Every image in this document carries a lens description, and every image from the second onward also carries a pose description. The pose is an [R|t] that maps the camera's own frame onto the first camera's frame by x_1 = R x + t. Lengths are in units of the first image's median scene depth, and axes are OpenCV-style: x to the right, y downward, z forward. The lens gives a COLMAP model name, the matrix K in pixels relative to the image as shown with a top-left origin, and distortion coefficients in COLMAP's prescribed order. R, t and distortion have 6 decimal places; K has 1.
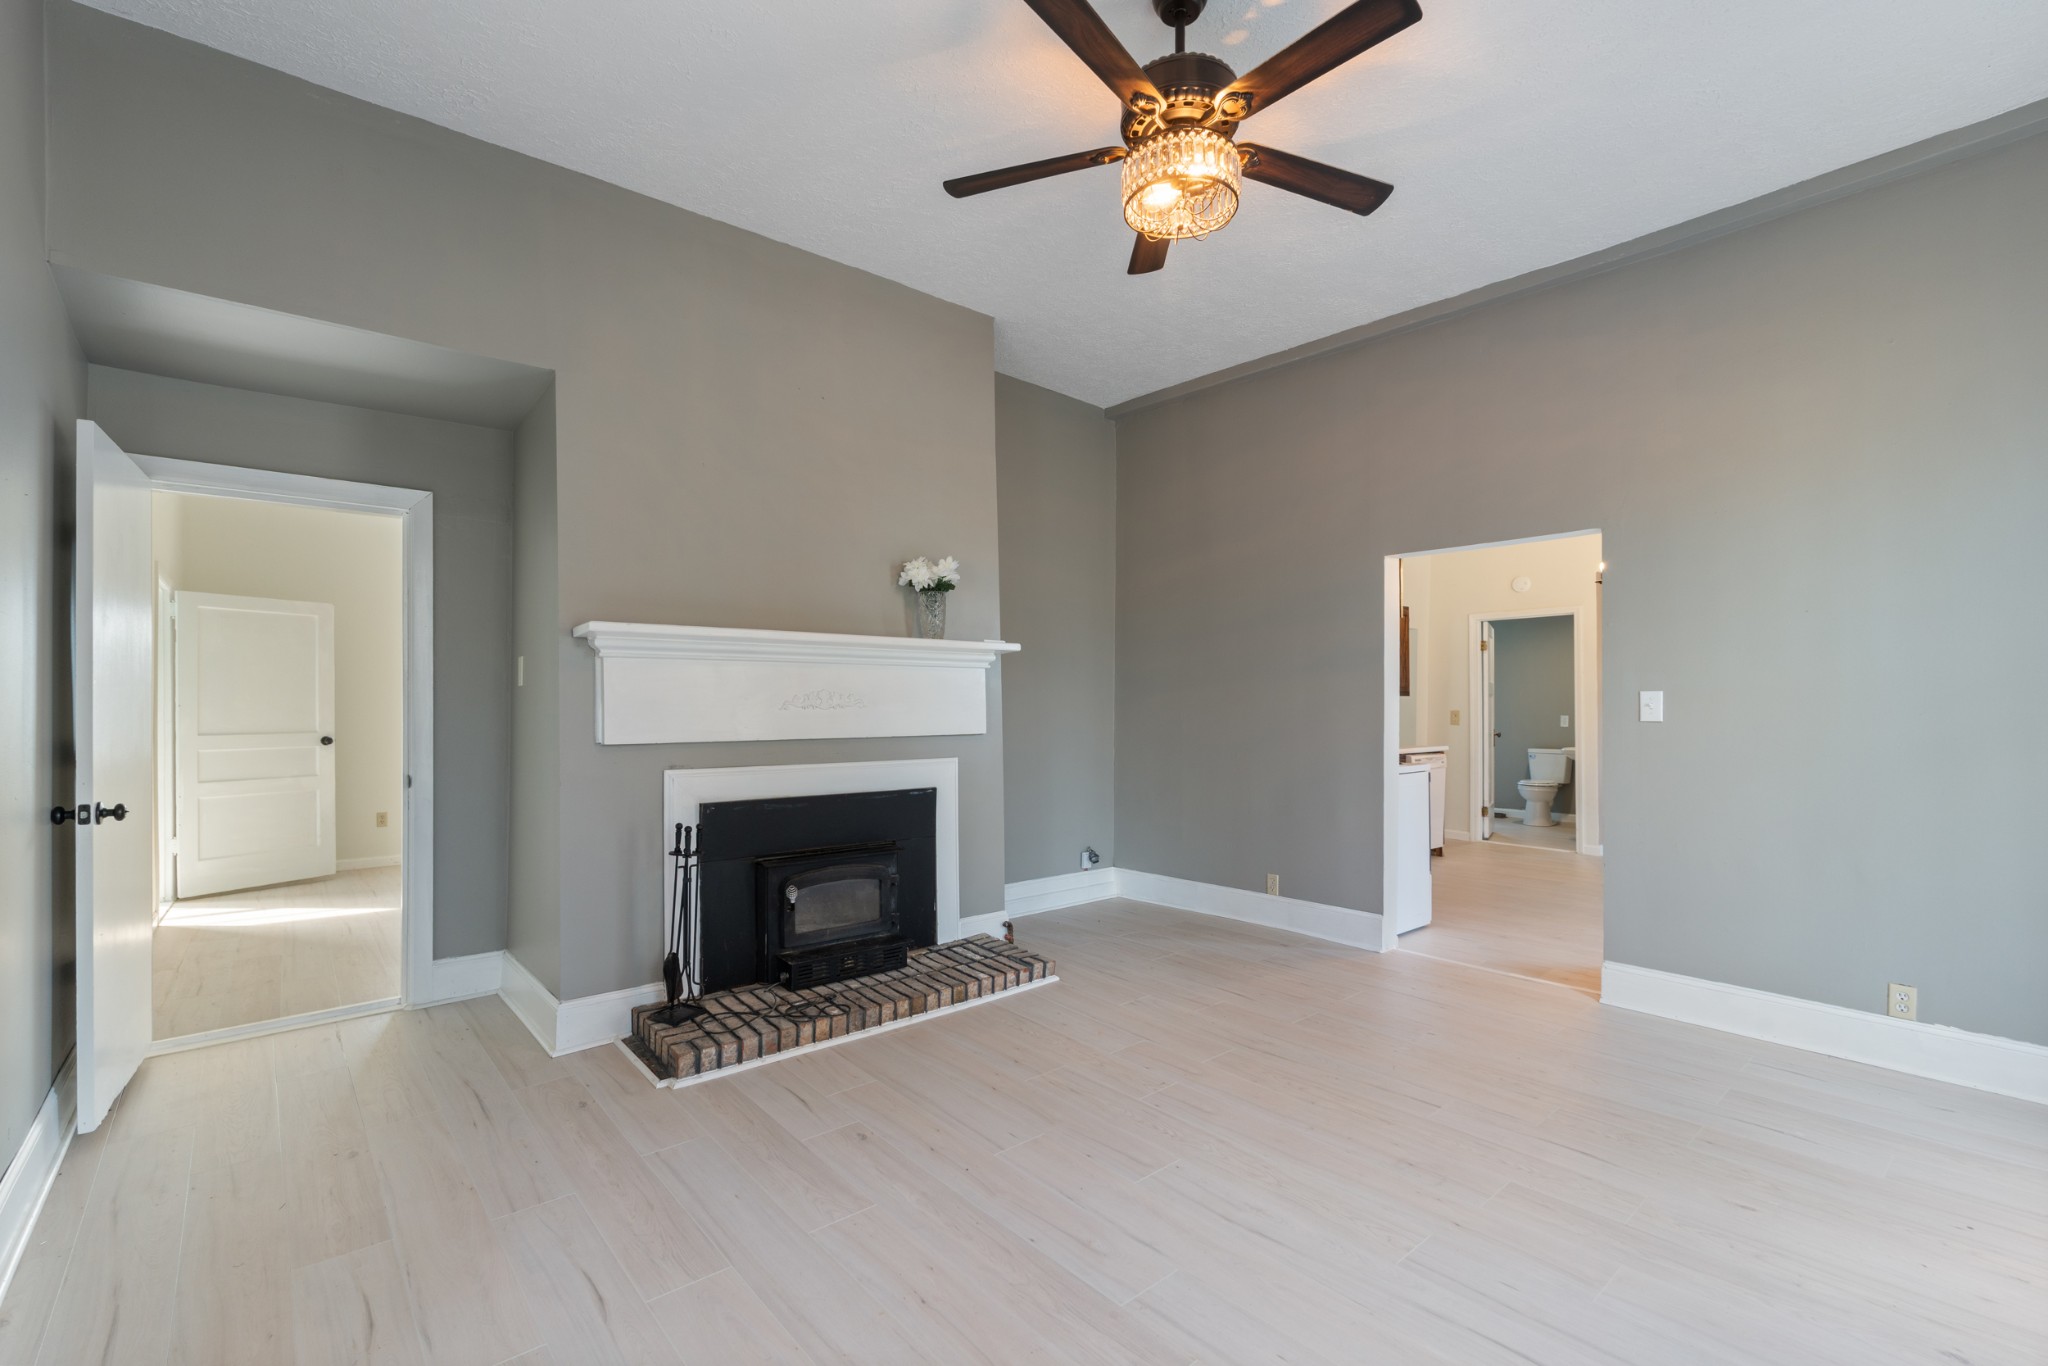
lens RADIAL K [[895.9, 0, 1020.2], [0, 895.9, 693.8], [0, 0, 1]] dist [-0.001982, -0.000212]
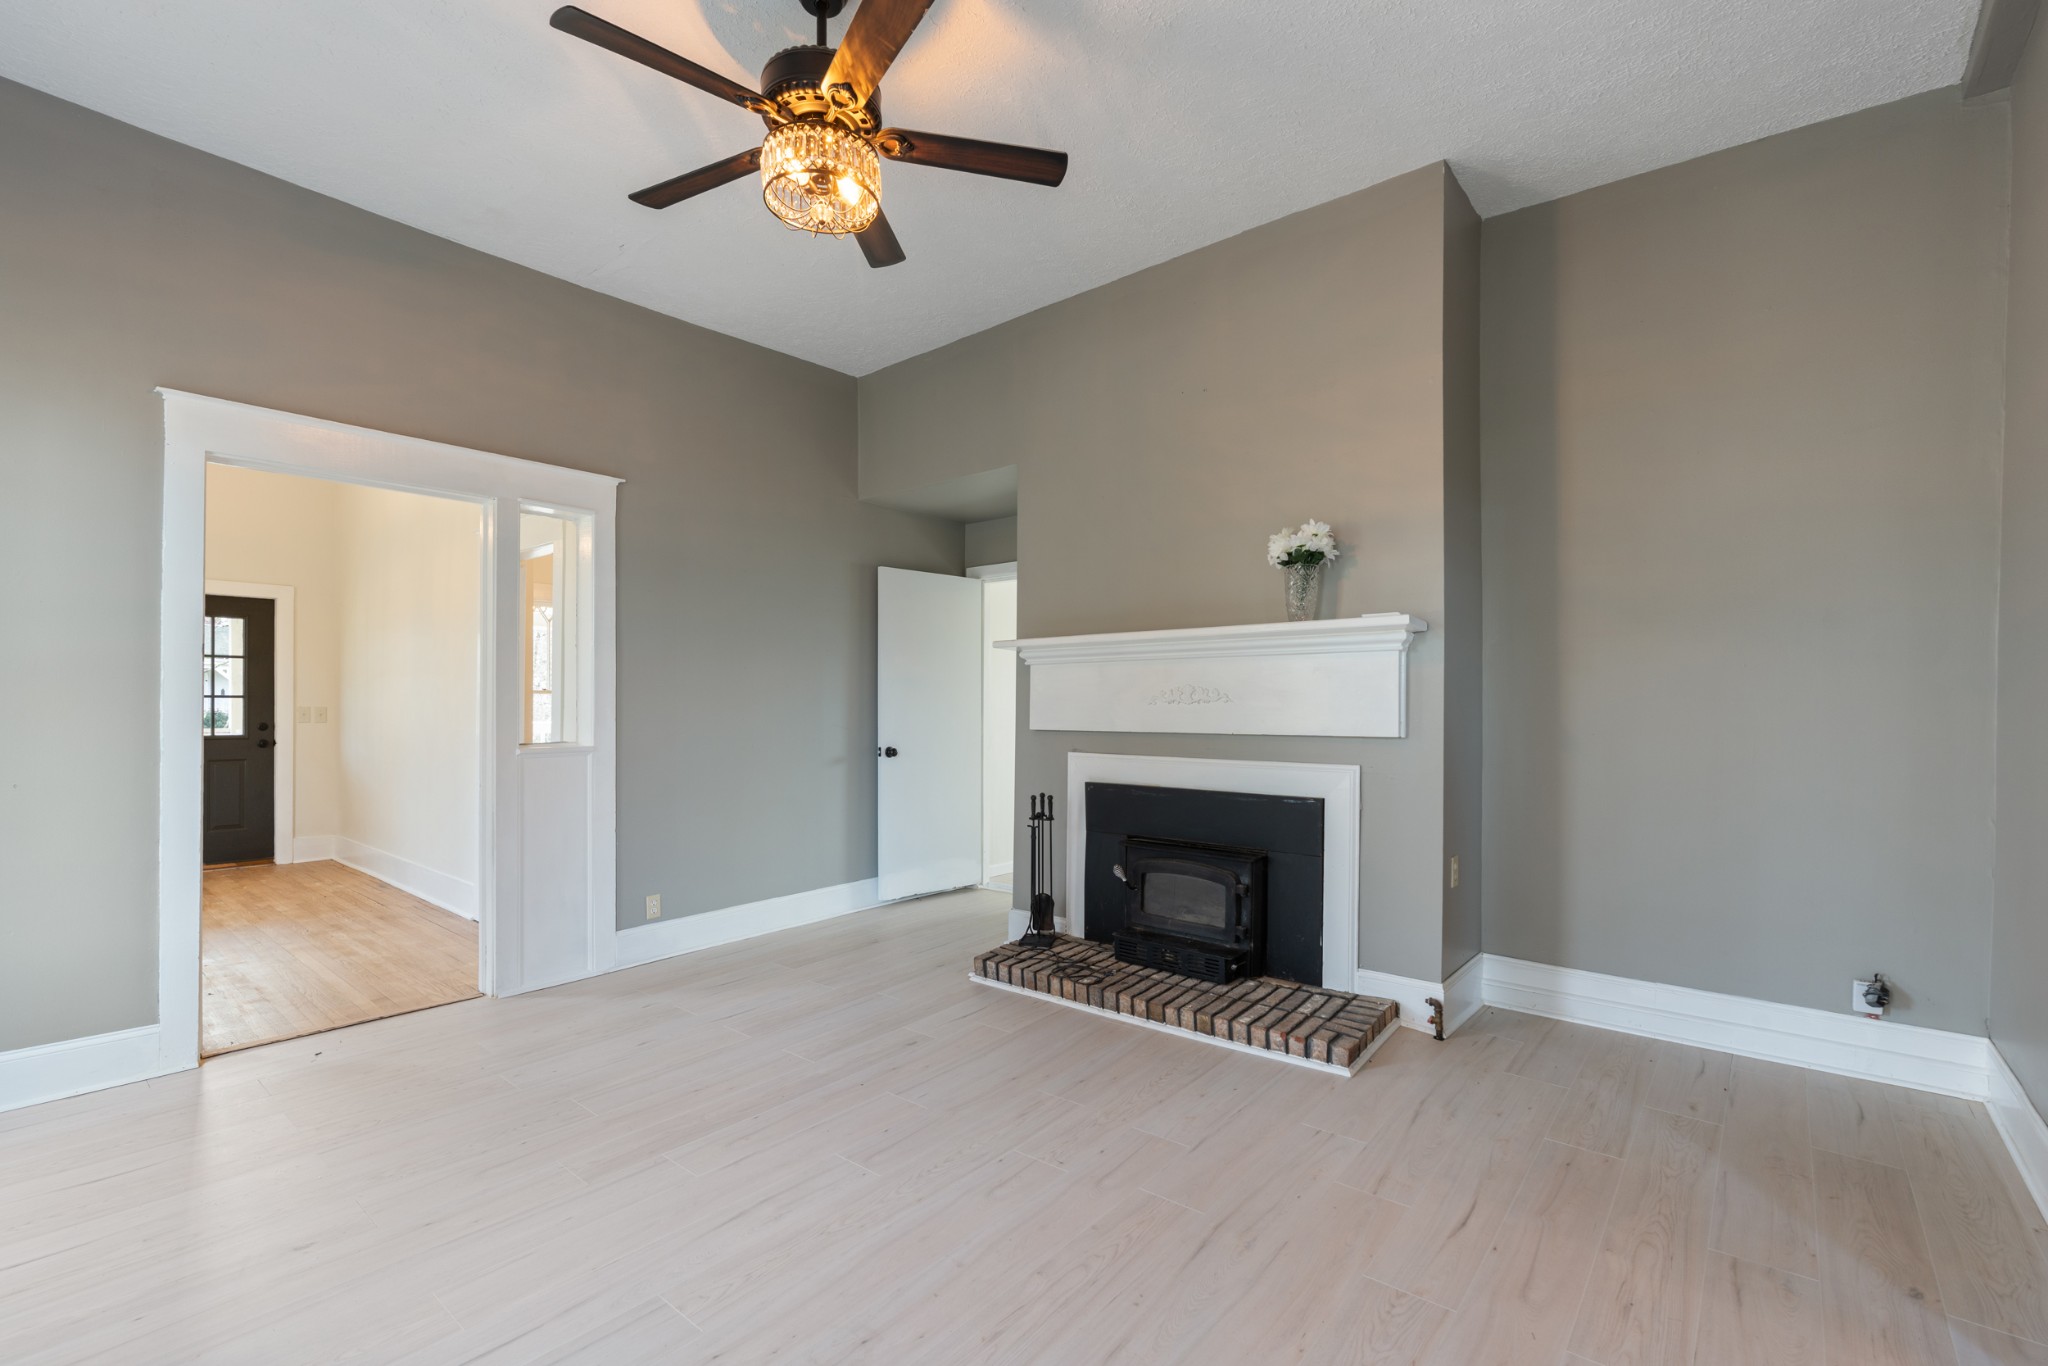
lens RADIAL K [[895.9, 0, 1020.2], [0, 895.9, 693.8], [0, 0, 1]] dist [-0.001982, -0.000212]
pose [[0.169252, -0.009557, -0.985526, 0.739955], [0.016176, 0.999845, -0.006918, 0.009733], [0.985440, -0.014771, 0.169380, 0.638203]]
